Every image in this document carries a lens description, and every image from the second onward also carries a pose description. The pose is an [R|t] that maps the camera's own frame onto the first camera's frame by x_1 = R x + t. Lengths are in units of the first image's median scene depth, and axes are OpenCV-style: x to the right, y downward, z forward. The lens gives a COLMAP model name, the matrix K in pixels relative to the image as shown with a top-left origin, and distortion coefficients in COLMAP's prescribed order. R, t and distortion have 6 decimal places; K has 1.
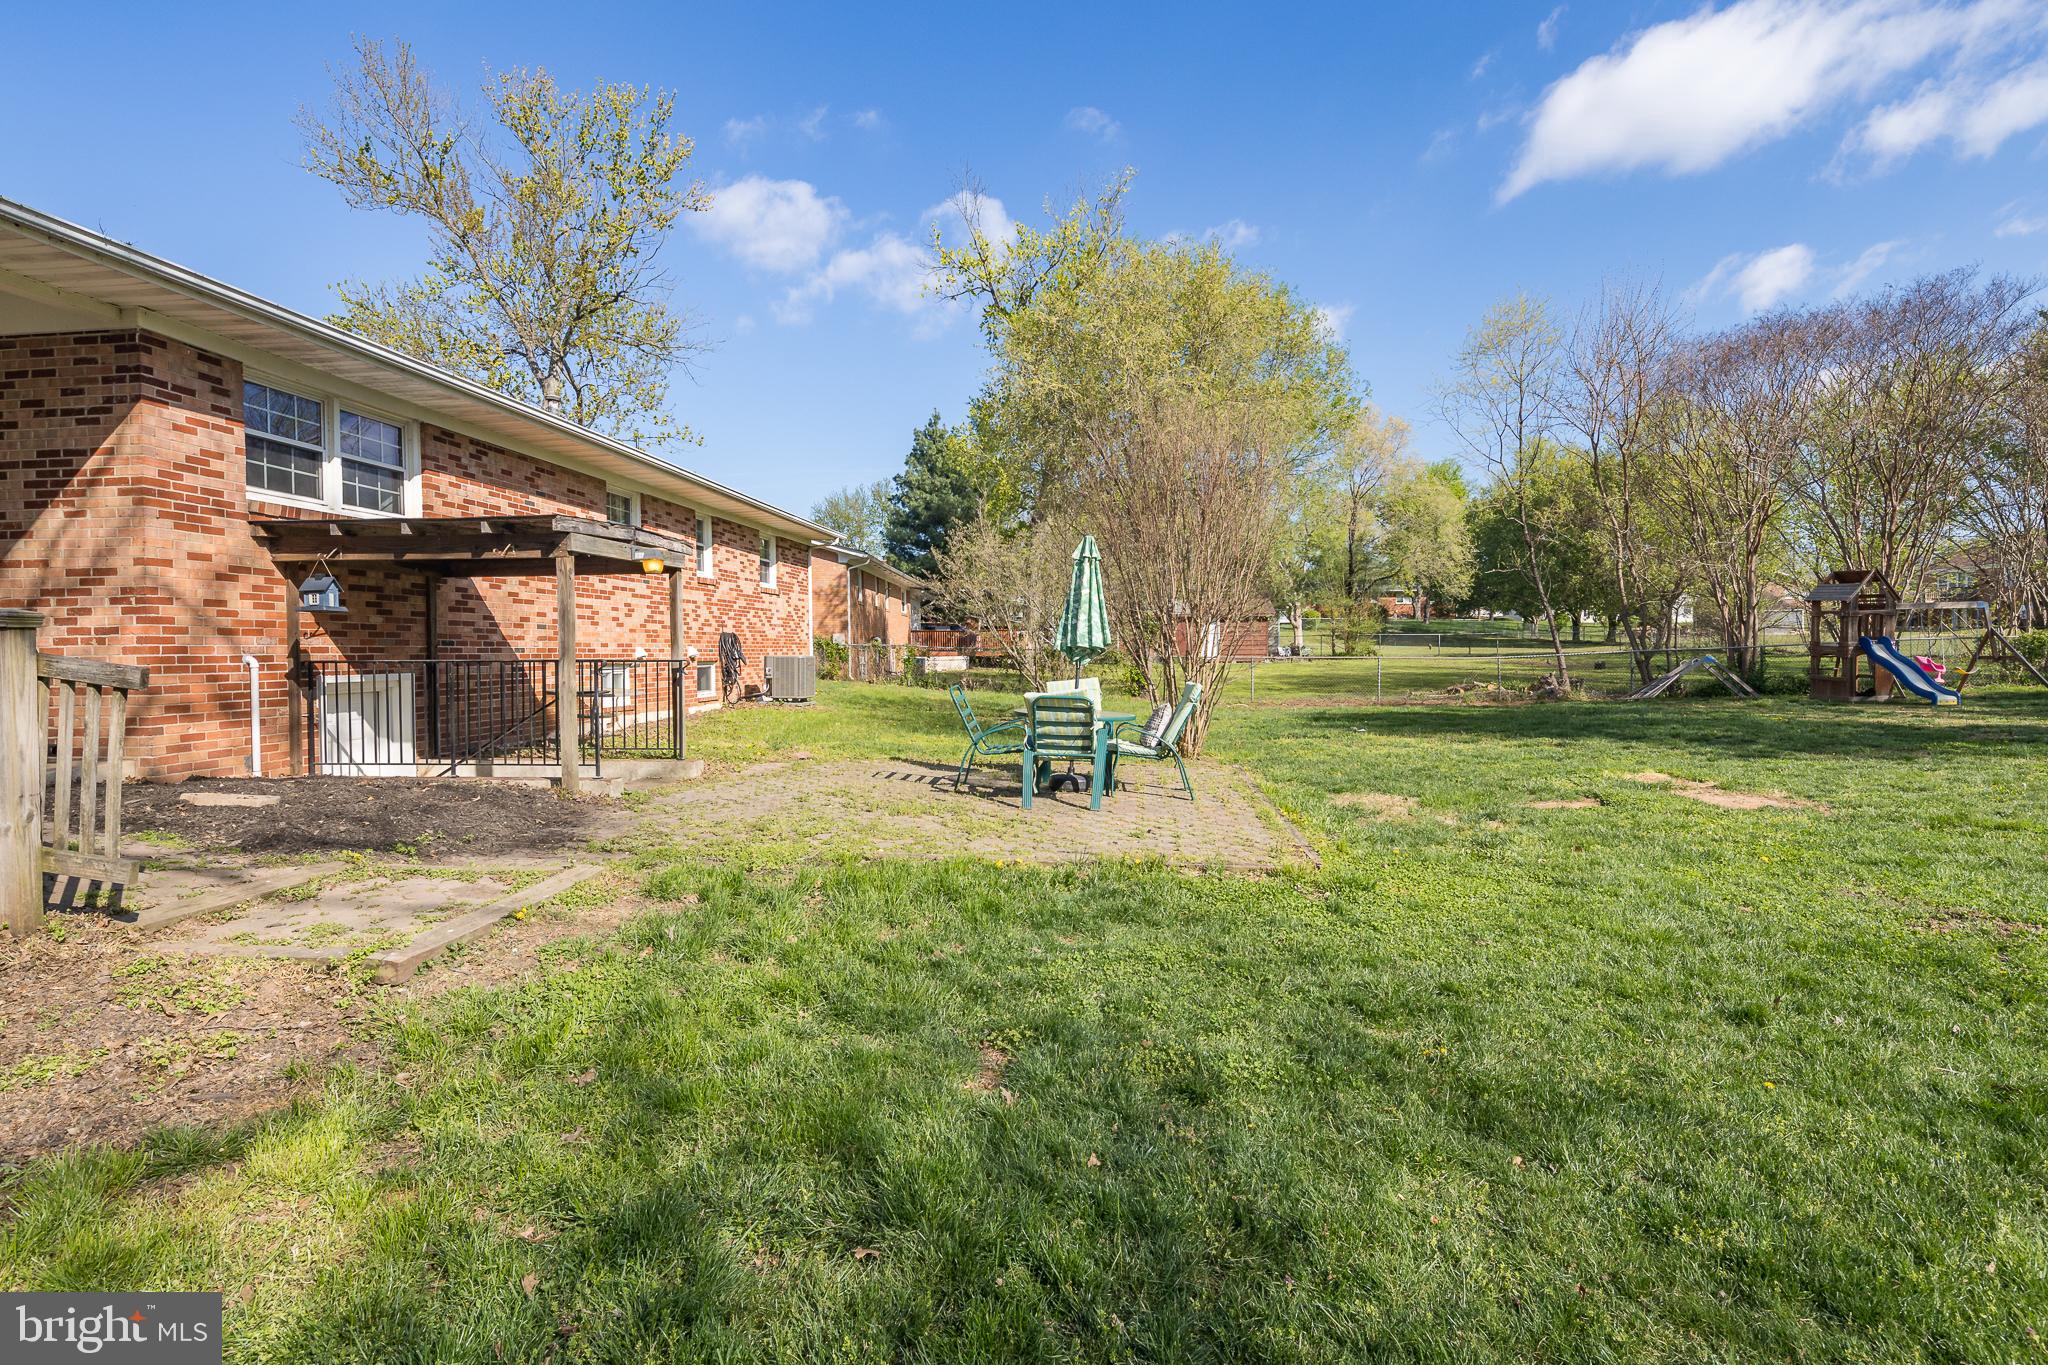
lens RADIAL K [[991.9, 0, 1025.1], [0, 991.9, 674.2], [0, 0, 1]] dist [0.000580, 0.000078]
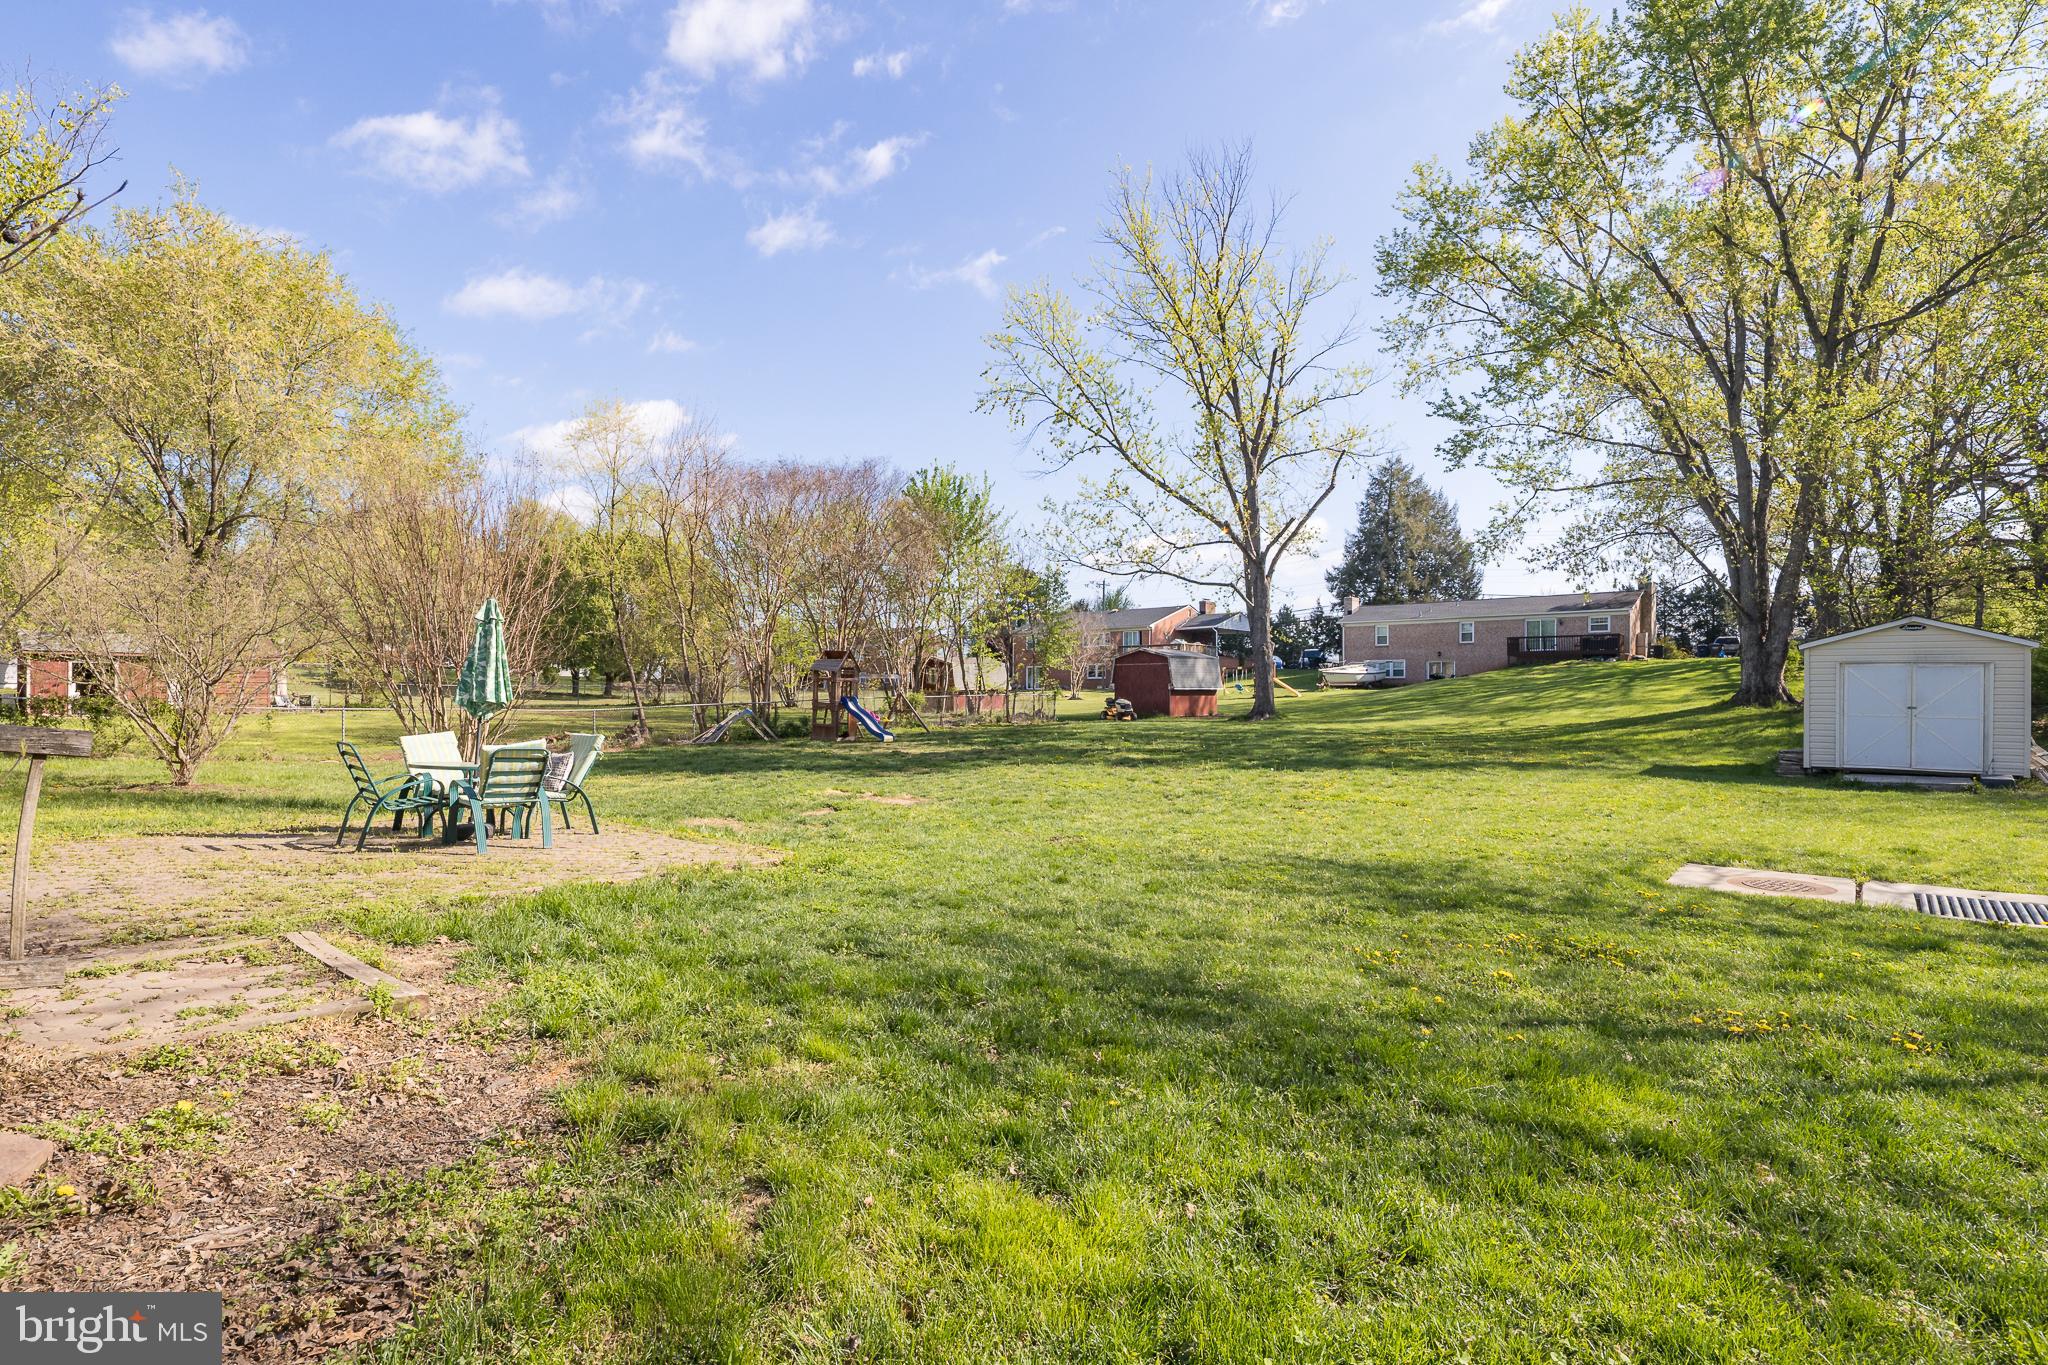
lens RADIAL K [[991.9, 0, 1024.5], [0, 991.9, 690.6], [0, 0, 1]] dist [0.000580, 0.000078]
pose [[0.556279, 0.017616, 0.830809, -0.498504], [0.011521, 0.999516, -0.028907, -0.002677], [-0.830915, 0.025652, 0.555807, -0.070981]]
